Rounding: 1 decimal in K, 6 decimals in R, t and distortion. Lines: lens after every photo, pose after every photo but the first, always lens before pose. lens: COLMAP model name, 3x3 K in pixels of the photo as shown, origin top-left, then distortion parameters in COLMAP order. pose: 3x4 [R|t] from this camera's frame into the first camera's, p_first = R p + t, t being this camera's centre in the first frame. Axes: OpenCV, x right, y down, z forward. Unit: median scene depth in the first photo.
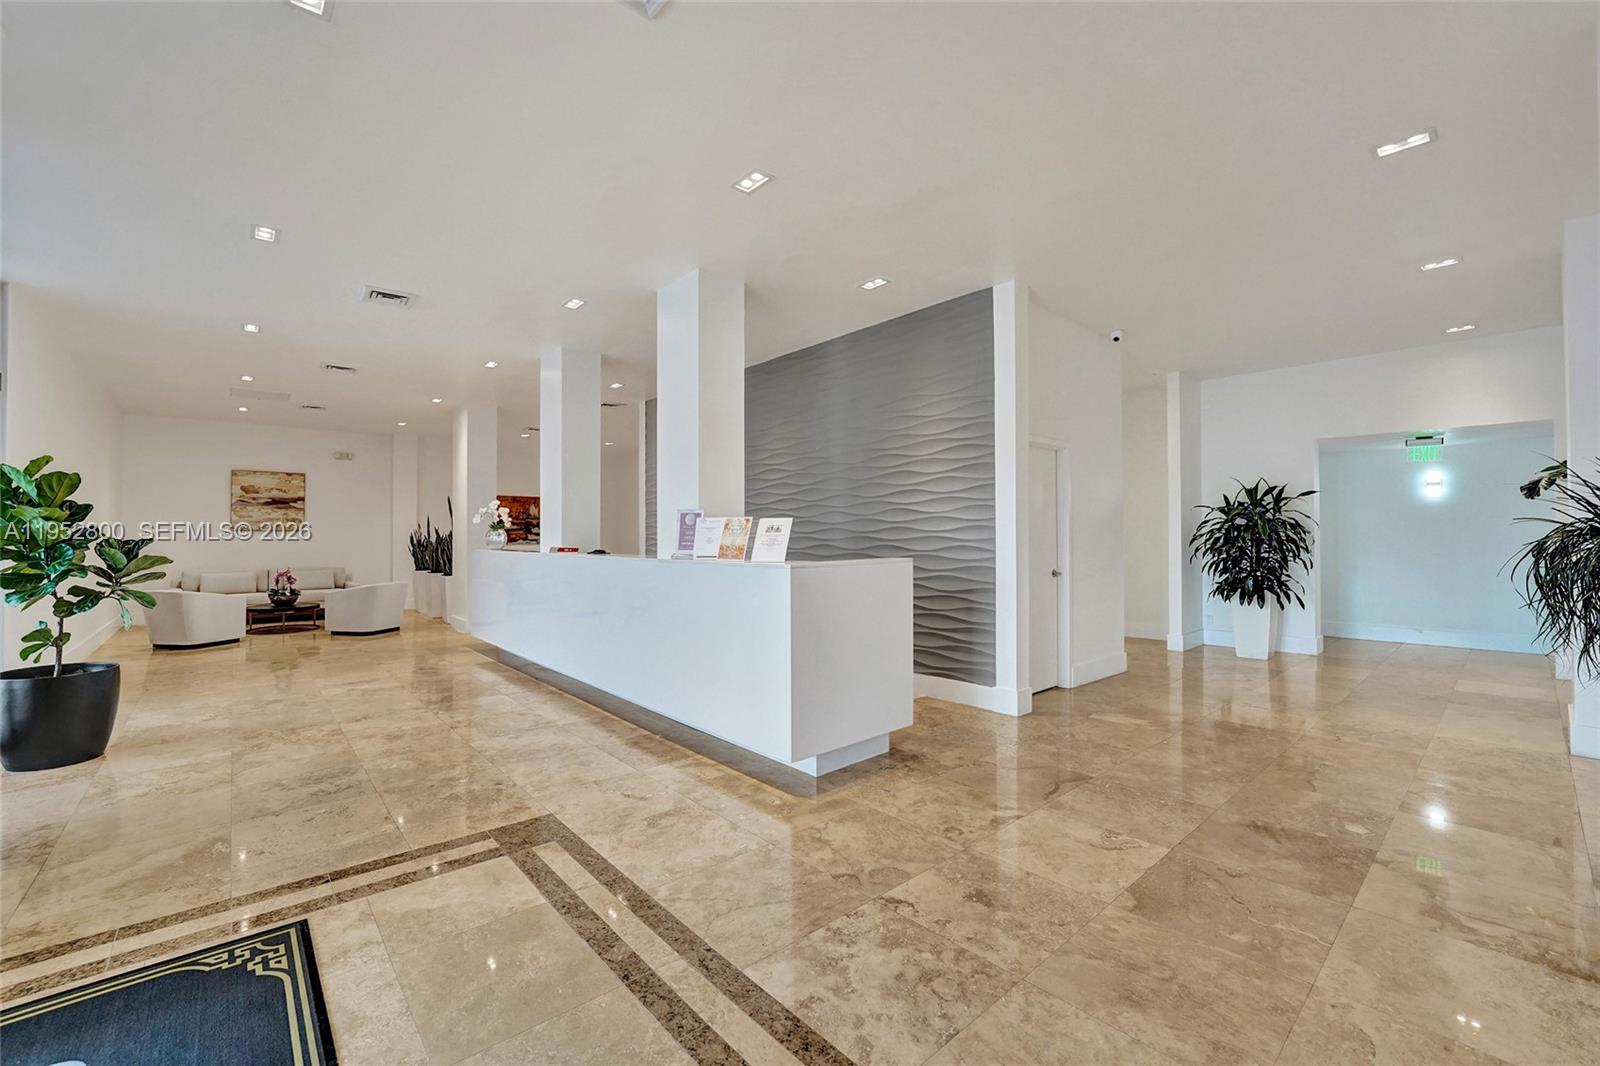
lens RADIAL K [[663.3, 0, 795.8], [0, 663.3, 528.7], [0, 0, 1]] dist [-0.031800, 0.006933]
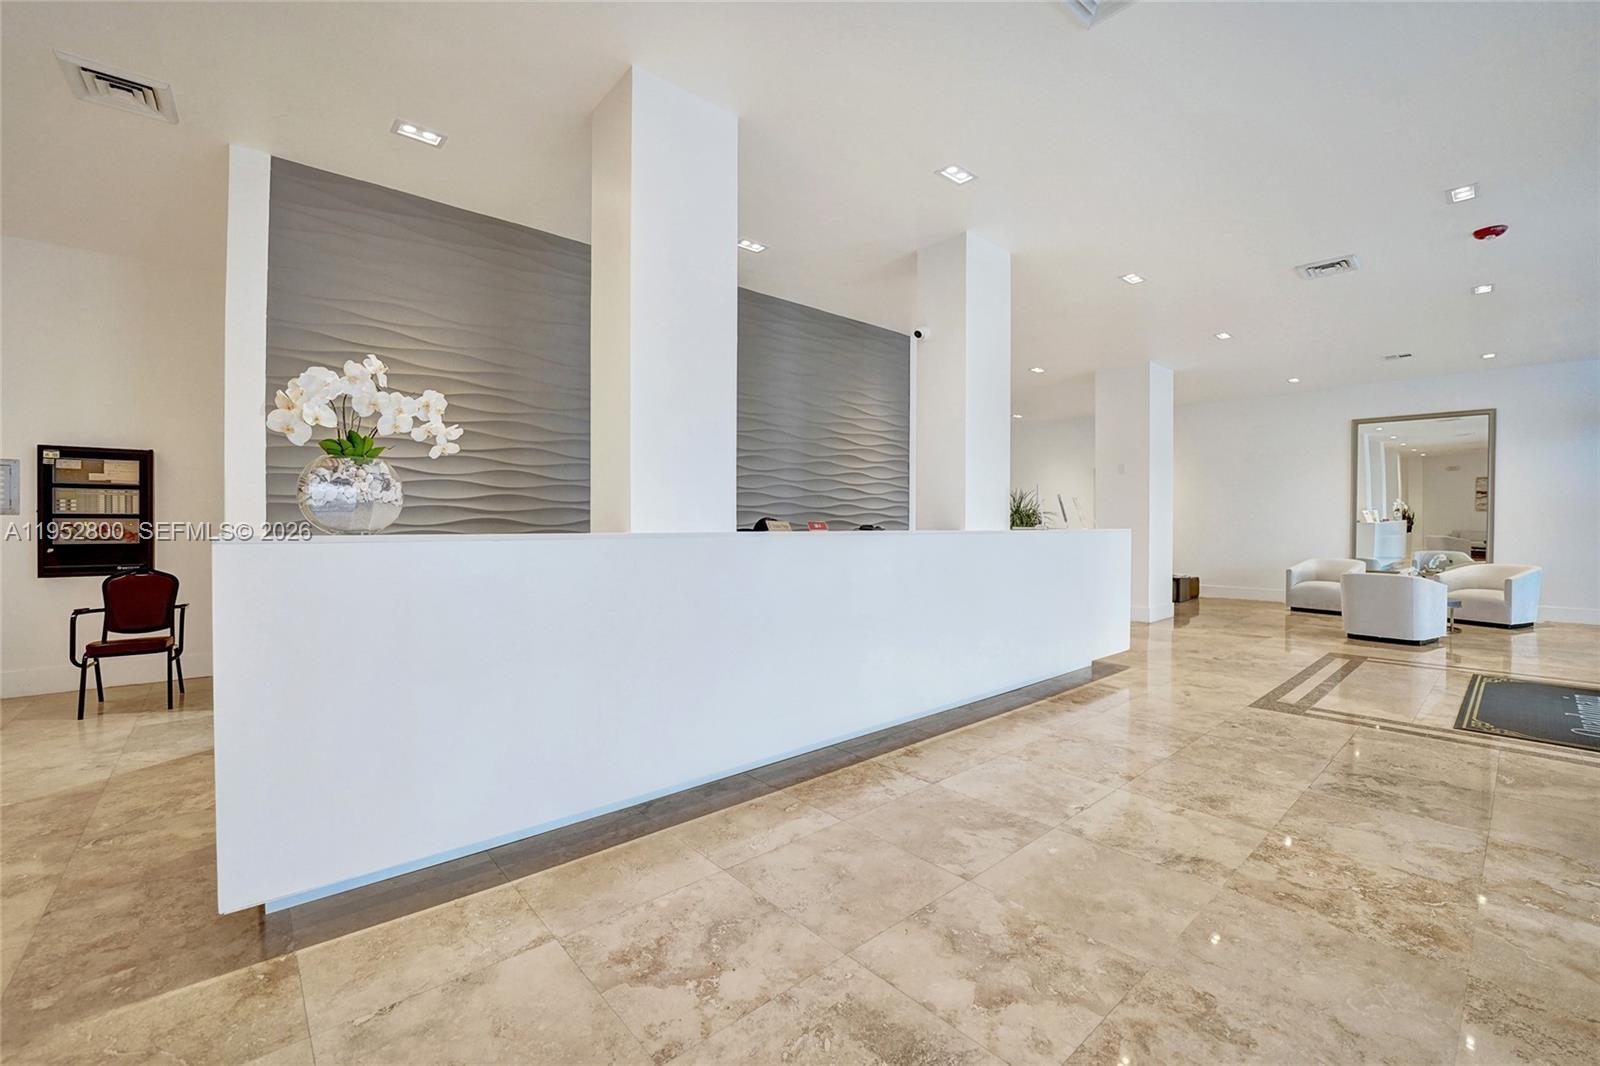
lens RADIAL K [[663.3, 0, 795.8], [0, 663.3, 528.7], [0, 0, 1]] dist [-0.031800, 0.006933]
pose [[-0.008500, -0.004055, 0.999956, -0.503467], [-0.016503, 0.999856, 0.003915, 0.018703], [-0.999828, -0.016469, -0.008566, 0.568313]]
